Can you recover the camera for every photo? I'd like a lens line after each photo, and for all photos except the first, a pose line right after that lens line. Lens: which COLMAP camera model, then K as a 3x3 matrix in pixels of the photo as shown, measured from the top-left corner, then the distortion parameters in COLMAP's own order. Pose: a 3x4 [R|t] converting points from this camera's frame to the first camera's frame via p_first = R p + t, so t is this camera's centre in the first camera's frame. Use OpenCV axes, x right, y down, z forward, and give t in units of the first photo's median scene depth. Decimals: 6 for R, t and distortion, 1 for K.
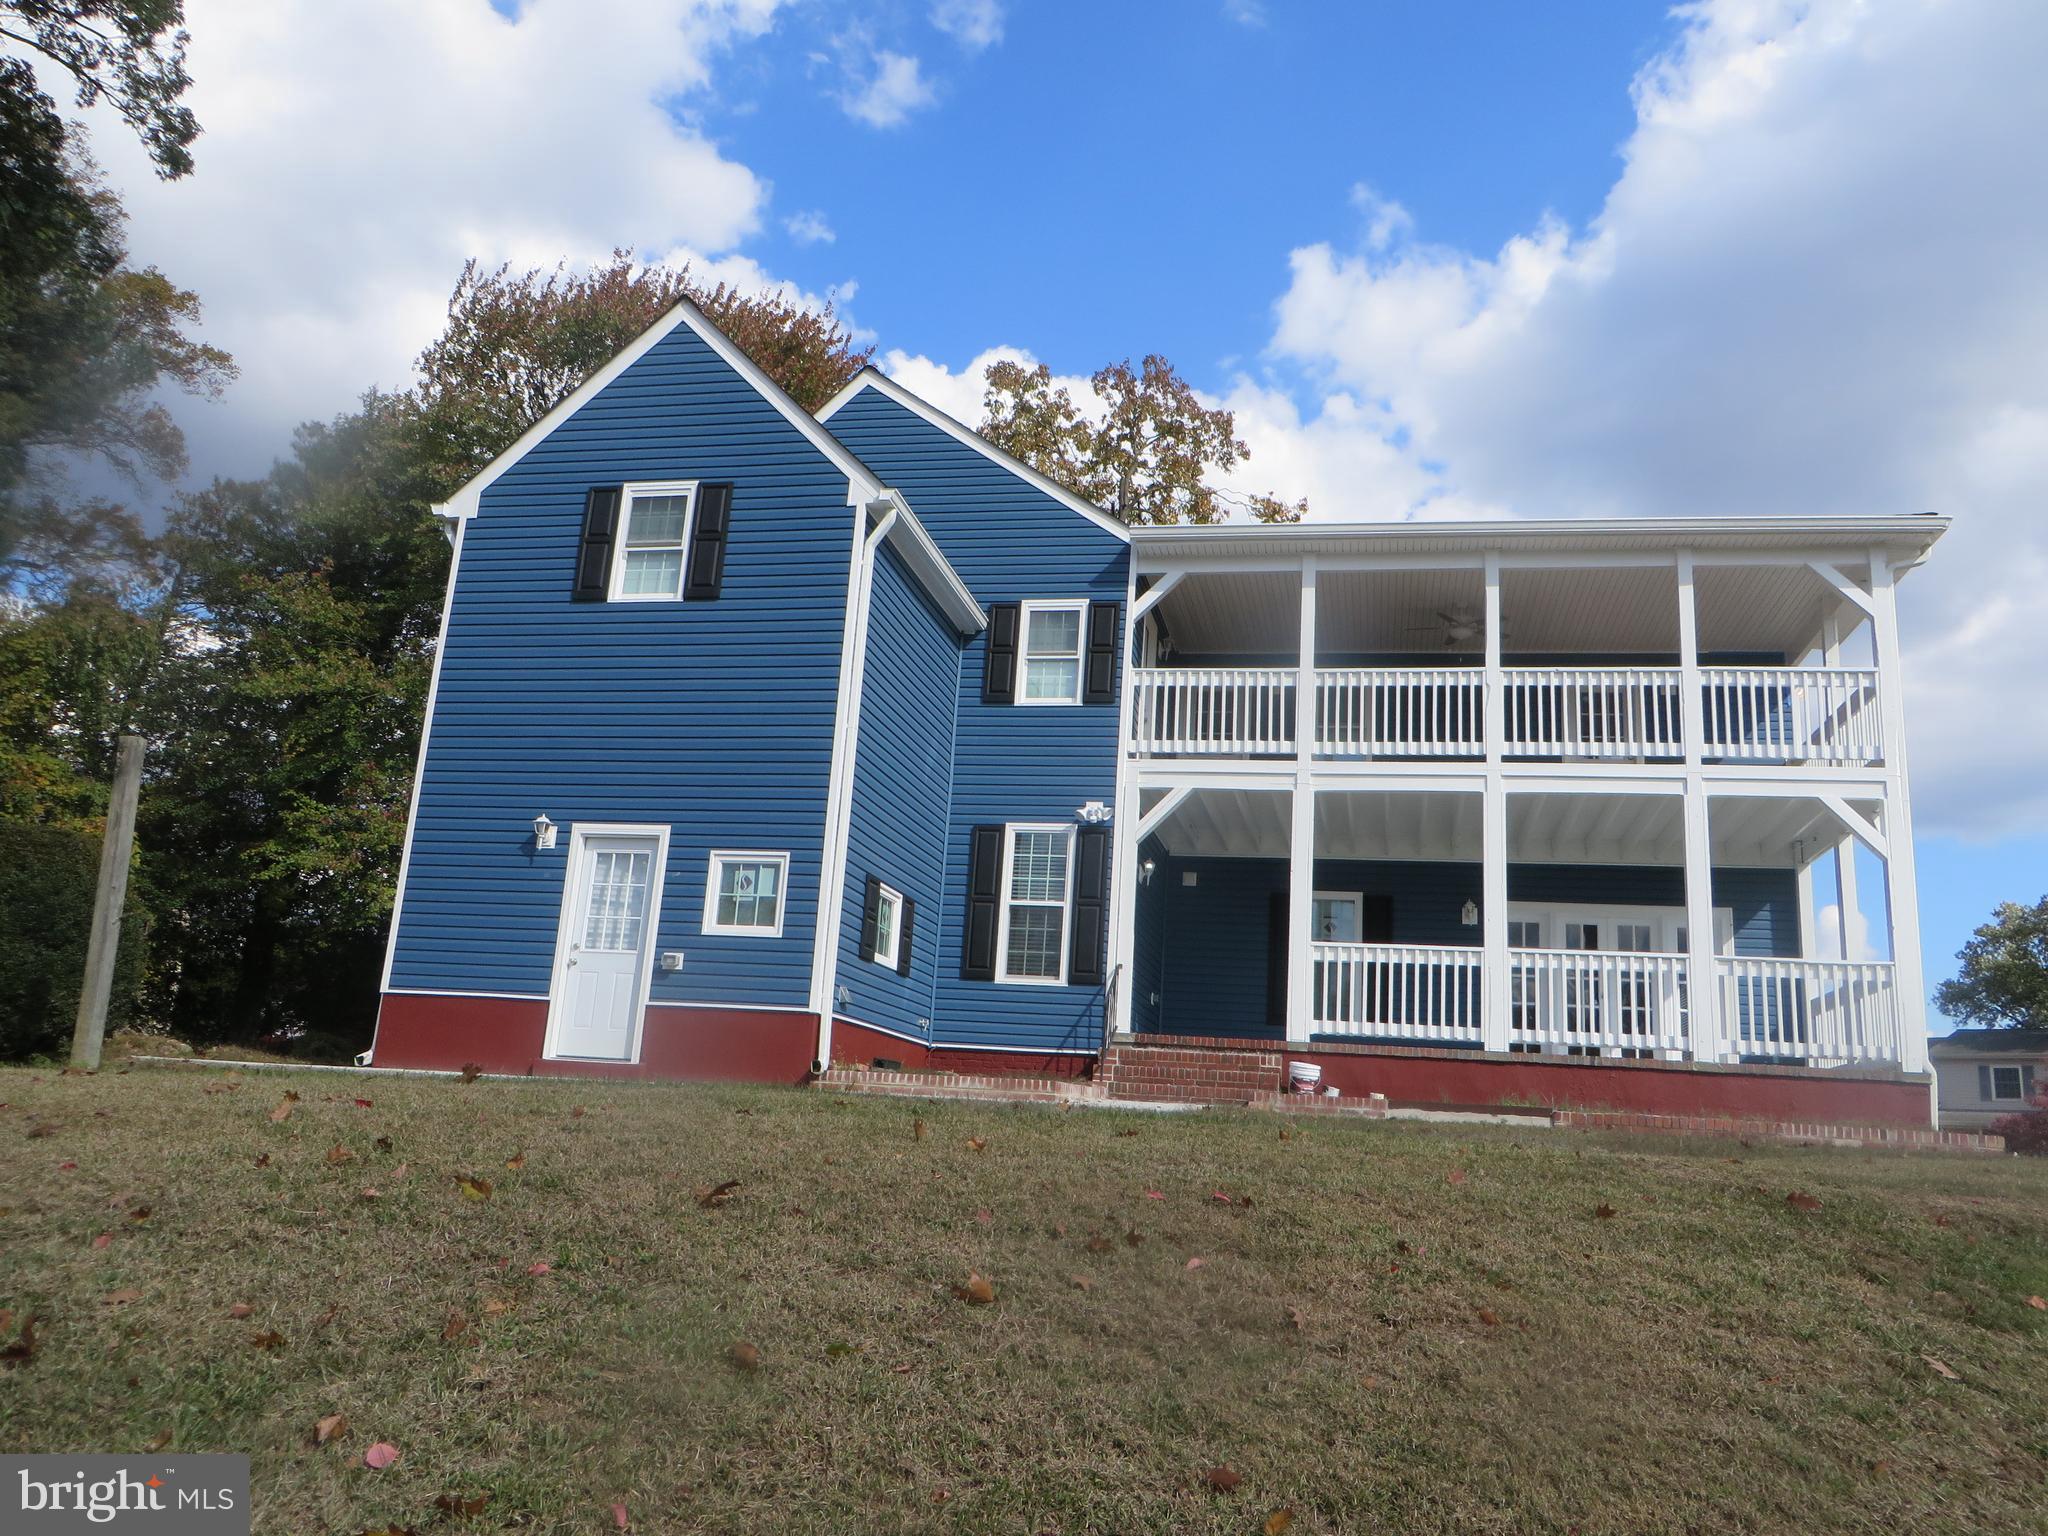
lens RADIAL K [[1515.2, 0, 1024.0], [0, 1515.2, 768.0], [0, 0, 1]] dist [-0.007670, 0.000695]
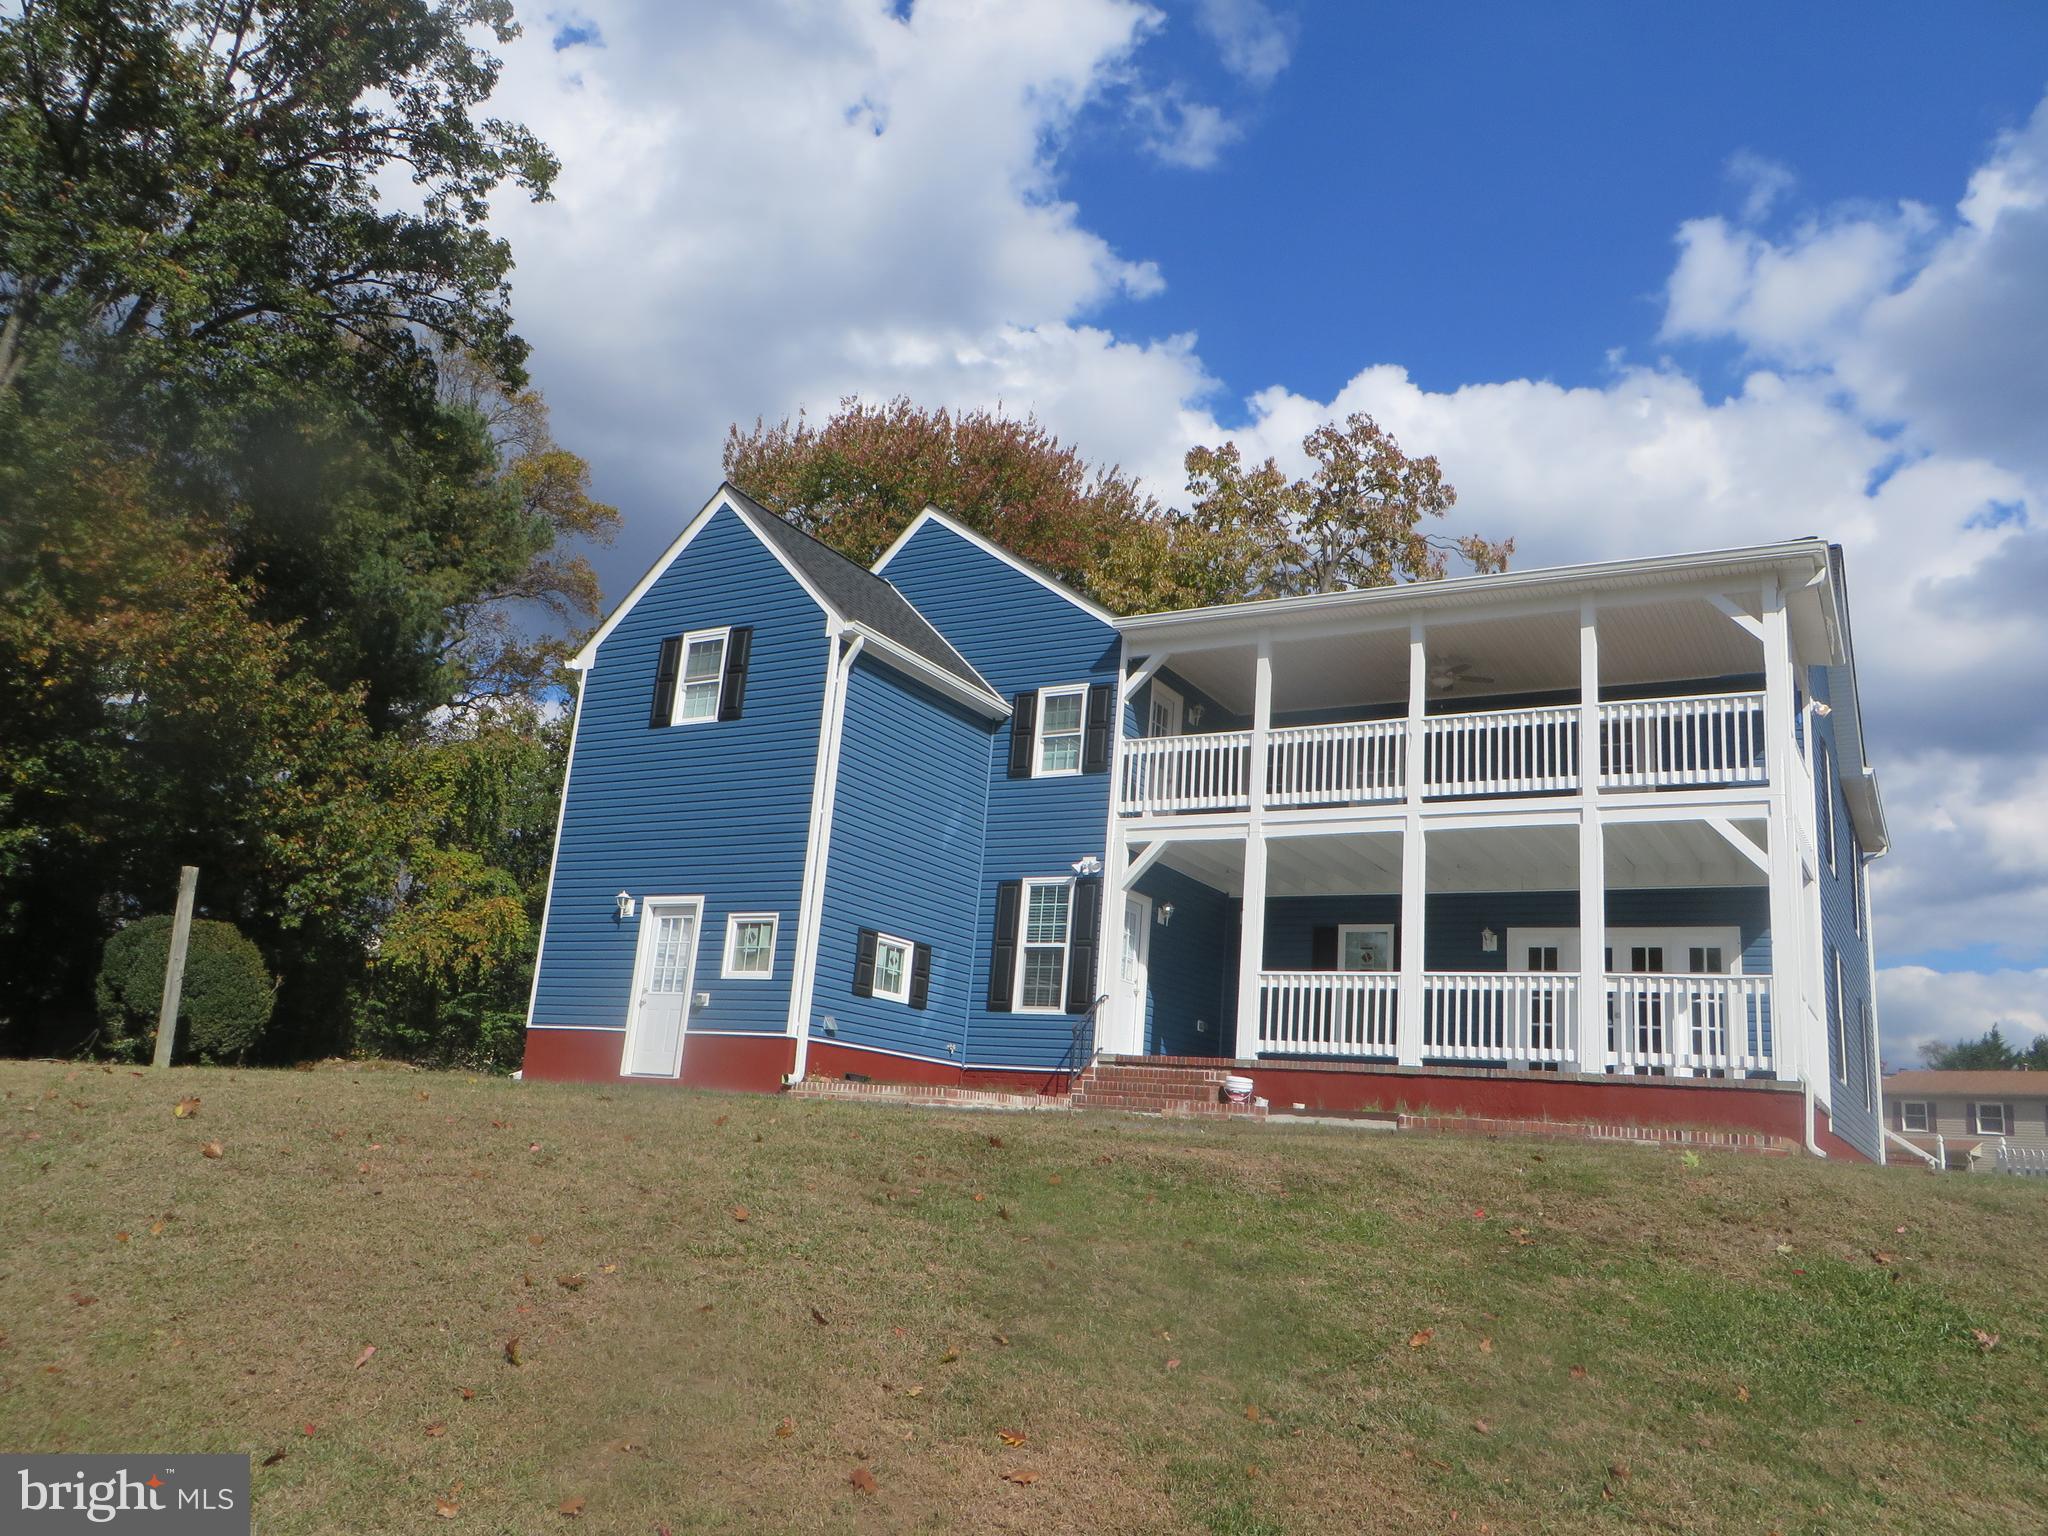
lens RADIAL K [[1515.2, 0, 1024.0], [0, 1515.2, 768.0], [0, 0, 1]] dist [-0.007670, 0.000695]
pose [[0.949996, -0.069026, -0.304537, 0.384737], [0.060075, 0.997444, -0.038677, -0.004165], [0.306428, 0.018448, 0.951715, -0.141842]]
